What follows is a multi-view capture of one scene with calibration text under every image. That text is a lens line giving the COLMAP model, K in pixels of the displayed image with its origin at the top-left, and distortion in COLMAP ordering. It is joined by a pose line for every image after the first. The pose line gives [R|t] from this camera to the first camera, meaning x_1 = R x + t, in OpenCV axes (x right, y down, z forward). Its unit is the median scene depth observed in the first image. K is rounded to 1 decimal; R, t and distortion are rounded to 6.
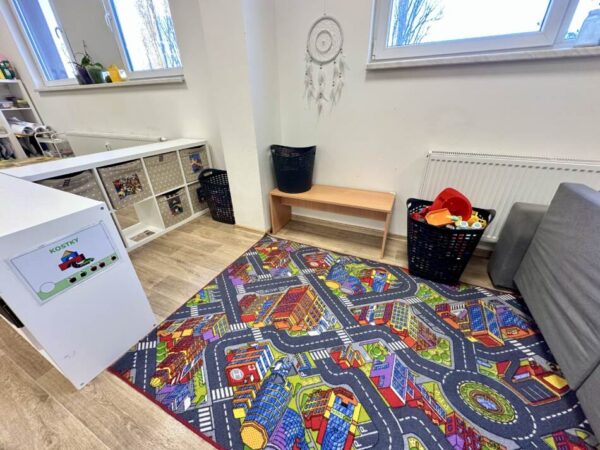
lens RADIAL K [[237.3, 0, 300.0], [0, 237.3, 225.0], [0, 0, 1]] dist [0.000293, -0.000078]
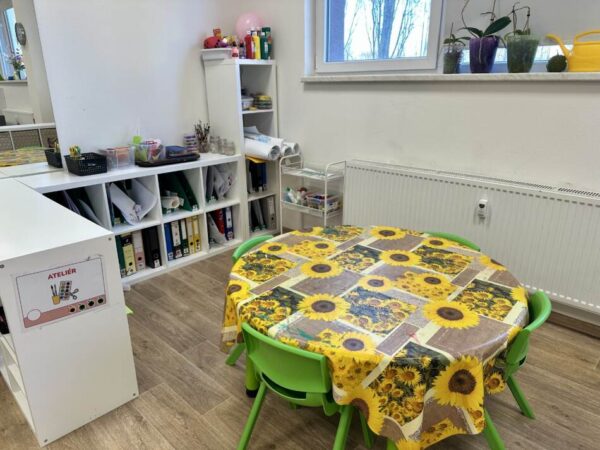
lens RADIAL K [[418.8, 0, 300.0], [0, 418.8, 225.0], [0, 0, 1]] dist [-0.004102, -0.004972]
pose [[0.949924, 0.113738, -0.291046, -0.990309], [-0.157421, 0.978763, -0.131306, -0.161167], [0.269930, 0.170548, 0.947656, 0.219709]]
